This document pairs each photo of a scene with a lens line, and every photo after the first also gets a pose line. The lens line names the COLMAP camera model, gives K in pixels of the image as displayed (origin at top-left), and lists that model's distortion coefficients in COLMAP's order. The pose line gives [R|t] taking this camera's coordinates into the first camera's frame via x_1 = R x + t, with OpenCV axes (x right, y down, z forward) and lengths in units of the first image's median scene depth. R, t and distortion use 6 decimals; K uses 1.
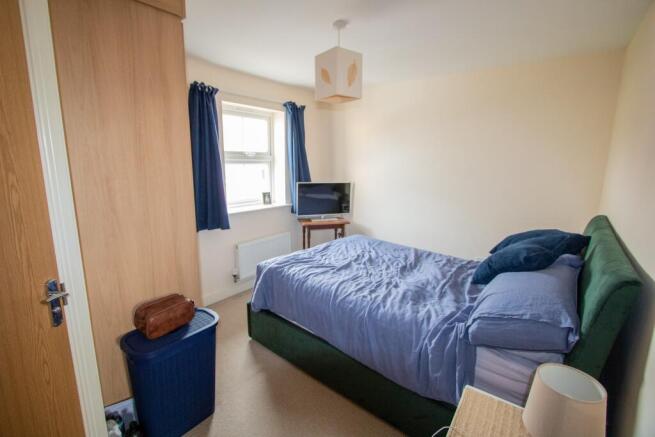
lens RADIAL K [[292.6, 0, 327.5], [0, 292.6, 218.5], [0, 0, 1]] dist [-0.016491, 0.000086]
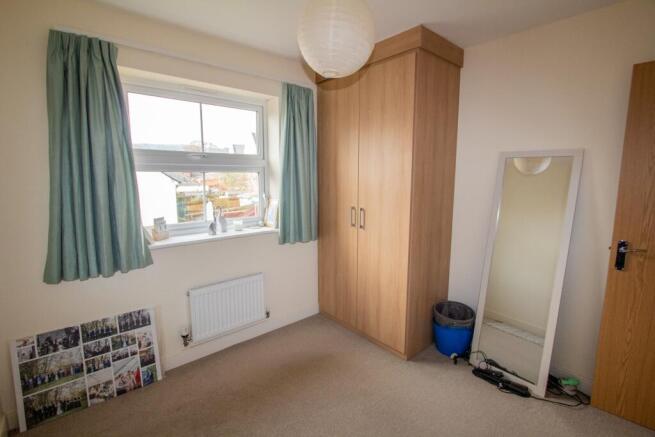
lens RADIAL K [[292.6, 0, 327.5], [0, 292.6, 218.5], [0, 0, 1]] dist [-0.016491, 0.000086]
pose [[0.968630, 0.023645, -0.247381, 0.163791], [-0.029869, 0.999324, -0.021436, -0.072630], [0.246707, 0.028153, 0.968681, 0.420566]]
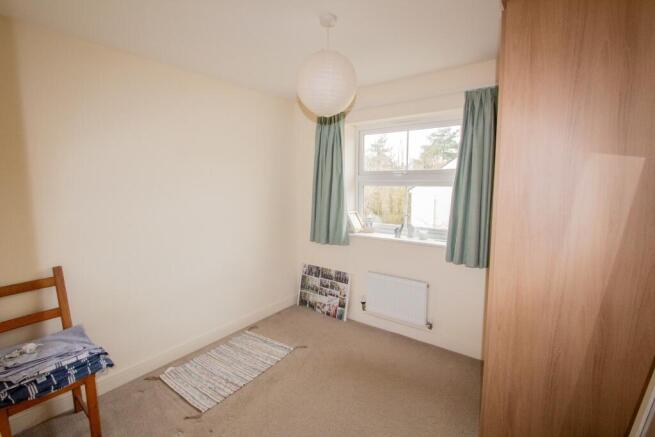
lens RADIAL K [[292.6, 0, 327.5], [0, 292.6, 218.5], [0, 0, 1]] dist [-0.016491, 0.000086]
pose [[-0.013746, 0.113086, -0.993490, 0.600364], [-0.162098, 0.980189, 0.113815, -0.163519], [0.986679, 0.162608, 0.004857, 0.835084]]
